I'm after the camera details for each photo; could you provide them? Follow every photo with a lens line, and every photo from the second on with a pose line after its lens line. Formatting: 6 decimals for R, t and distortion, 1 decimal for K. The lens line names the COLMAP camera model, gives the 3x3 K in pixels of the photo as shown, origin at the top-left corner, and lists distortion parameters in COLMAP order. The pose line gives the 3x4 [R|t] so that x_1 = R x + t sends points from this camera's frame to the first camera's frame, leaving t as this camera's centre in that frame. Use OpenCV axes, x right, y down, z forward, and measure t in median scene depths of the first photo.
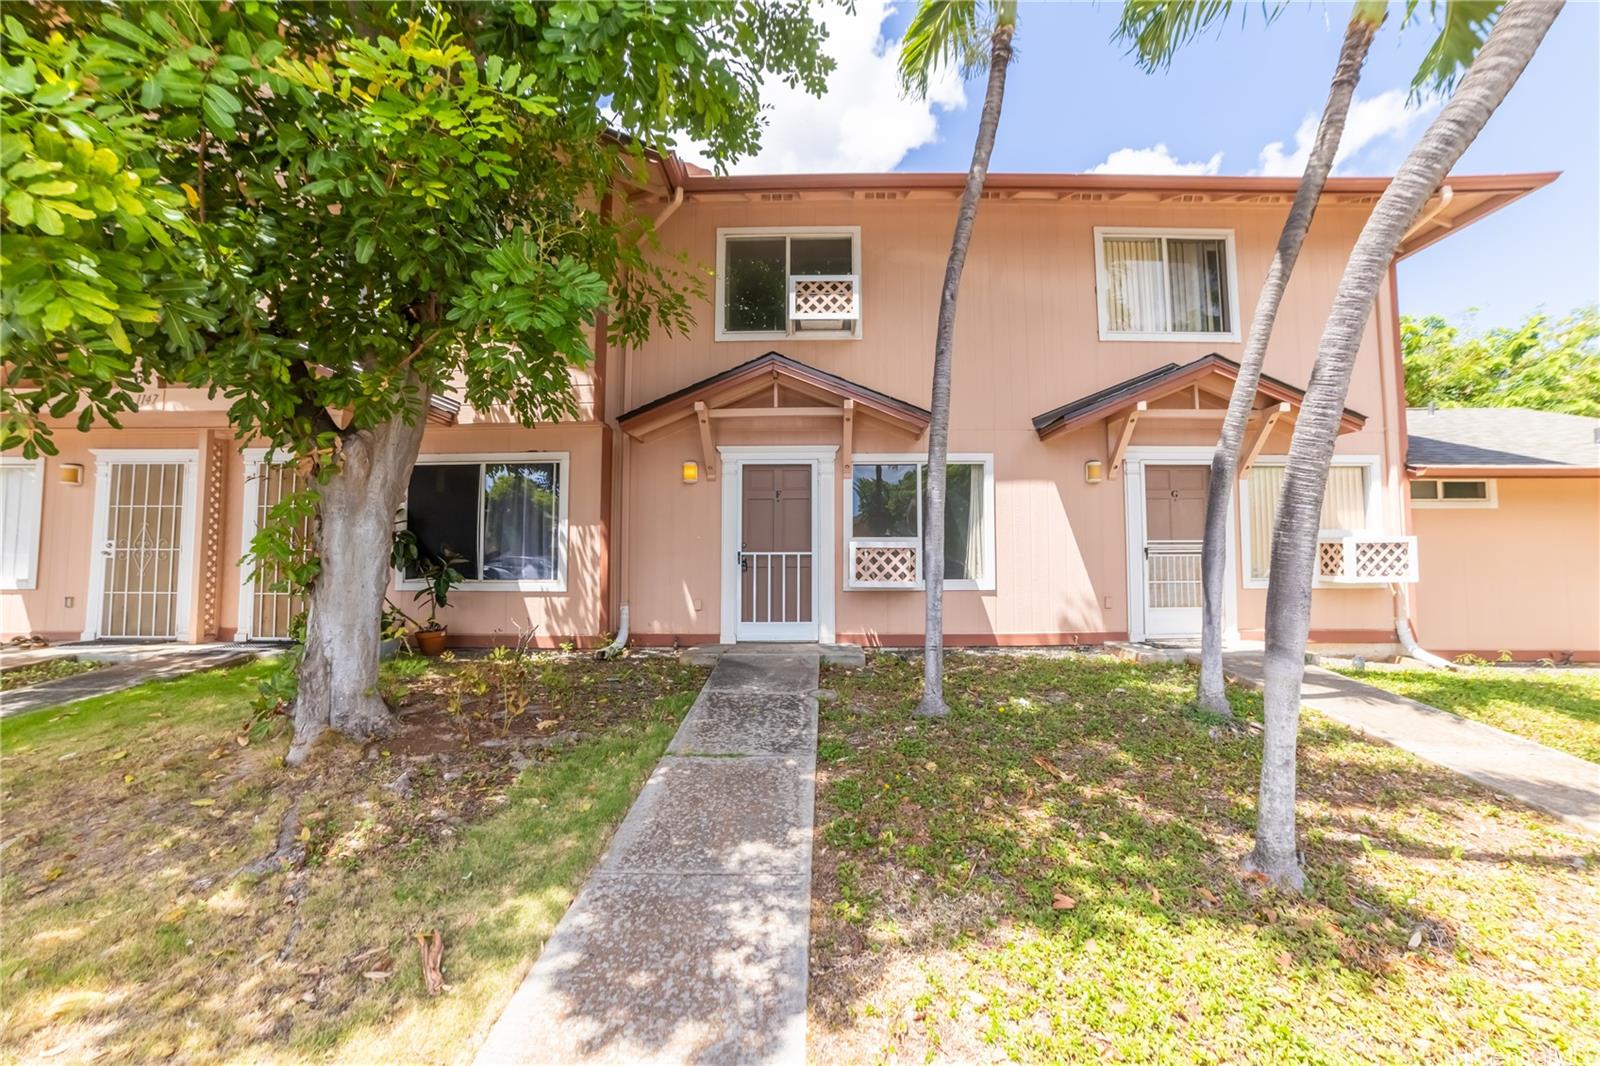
lens RADIAL K [[641.8, 0, 800.0], [0, 641.8, 533.0], [0, 0, 1]] dist [-0.098211, 0.041205]
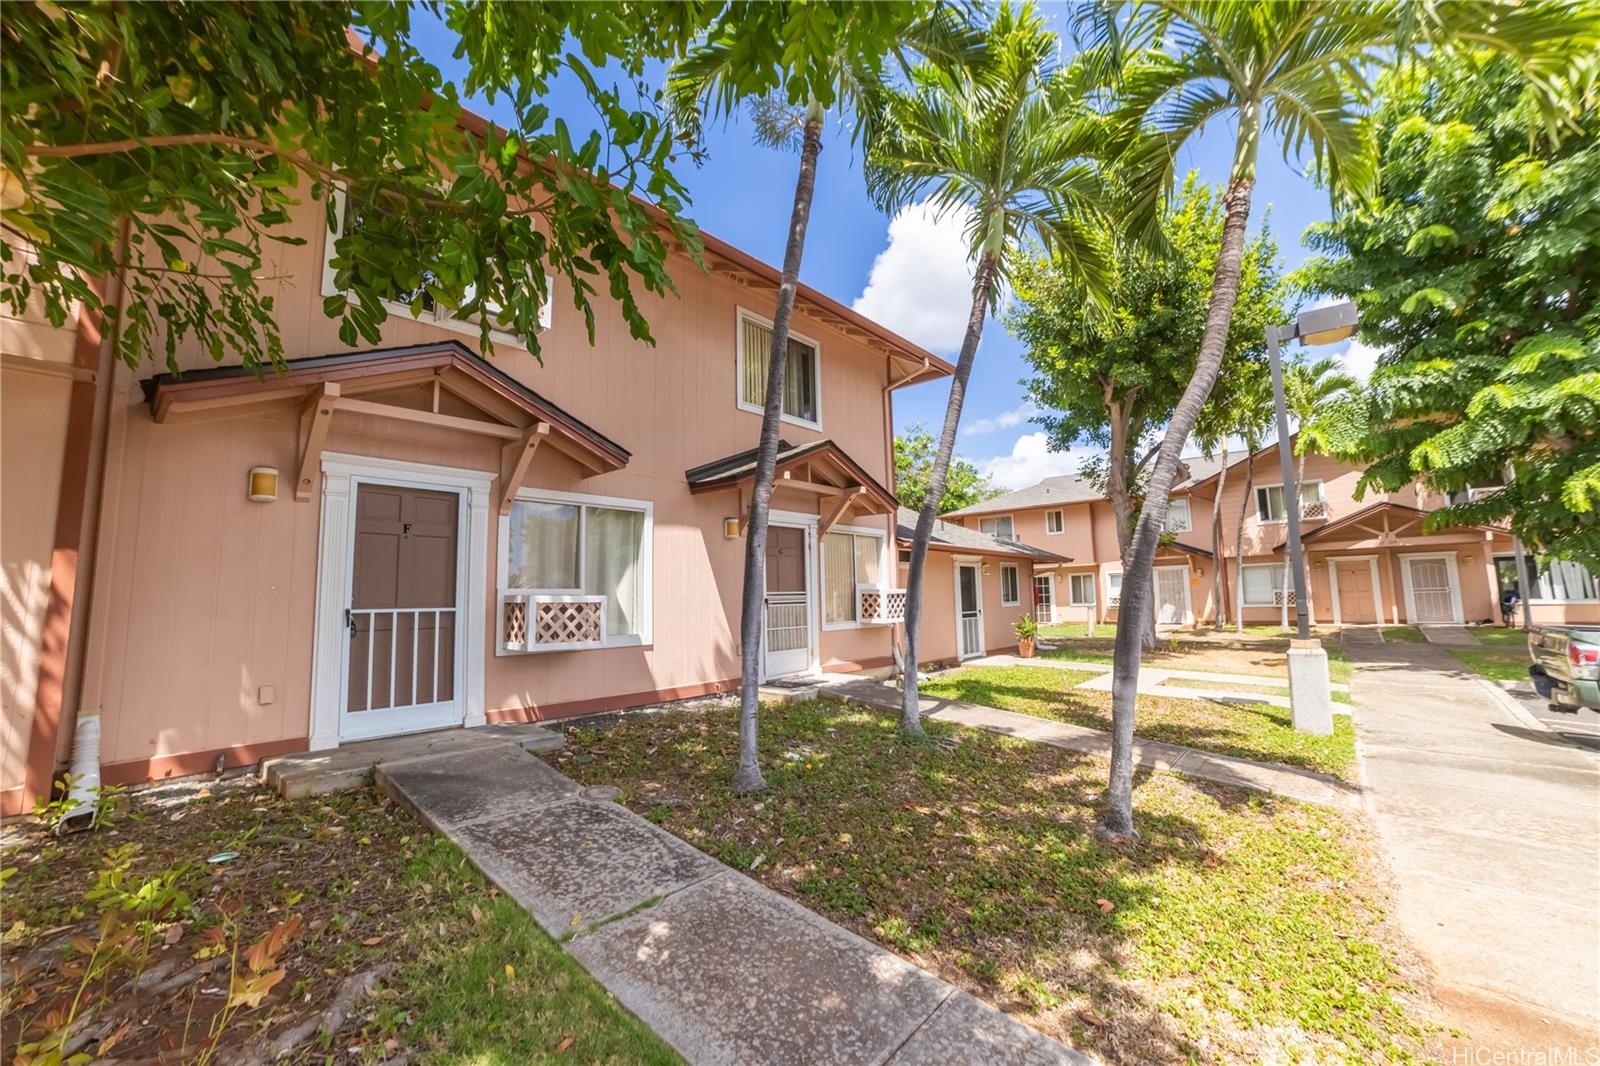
lens RADIAL K [[641.8, 0, 800.0], [0, 641.8, 533.0], [0, 0, 1]] dist [-0.098211, 0.041205]
pose [[0.640859, 0.065774, 0.764835, -0.296802], [-0.016636, 0.997279, -0.071824, -0.012474], [-0.767478, 0.033306, 0.640209, 0.209496]]
